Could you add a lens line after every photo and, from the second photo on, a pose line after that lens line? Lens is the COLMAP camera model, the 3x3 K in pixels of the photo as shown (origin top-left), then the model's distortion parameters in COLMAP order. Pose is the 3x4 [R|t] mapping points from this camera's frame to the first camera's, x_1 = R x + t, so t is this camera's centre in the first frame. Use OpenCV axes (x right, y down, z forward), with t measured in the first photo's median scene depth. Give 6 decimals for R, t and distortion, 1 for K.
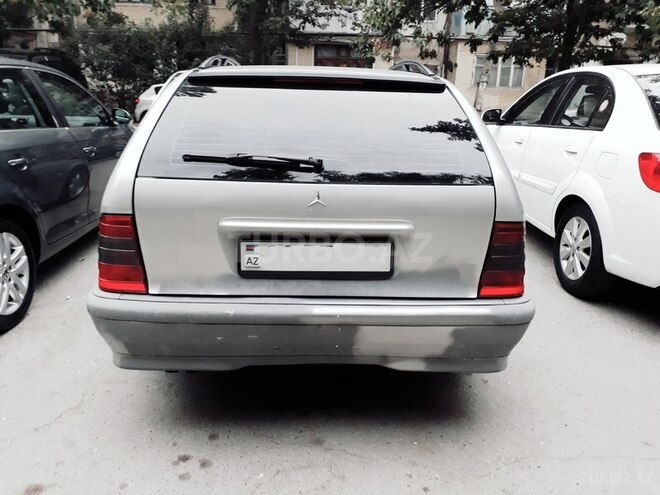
lens RADIAL K [[518.5, 0, 329.4], [0, 518.5, 249.1], [0, 0, 1]] dist [0.023821, 0.001421]
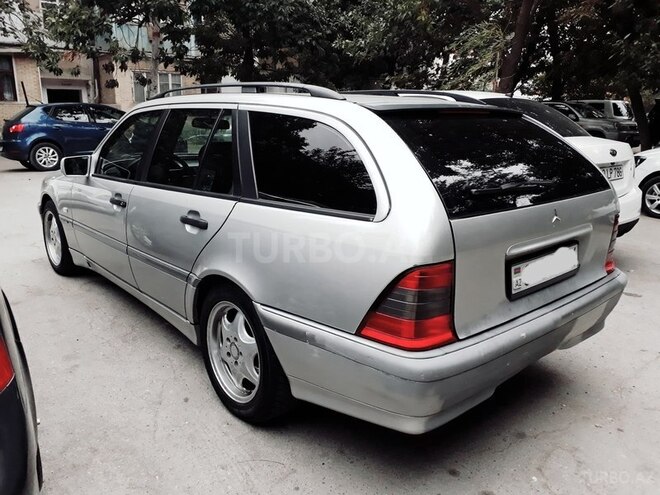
lens RADIAL K [[518.5, 0, 329.4], [0, 518.5, 245.9], [0, 0, 1]] dist [0.023821, 0.001421]
pose [[0.778637, -0.172015, 0.603436, -1.024741], [0.190978, 0.981032, 0.033226, -0.151935], [-0.597705, 0.089371, 0.796719, 0.351937]]
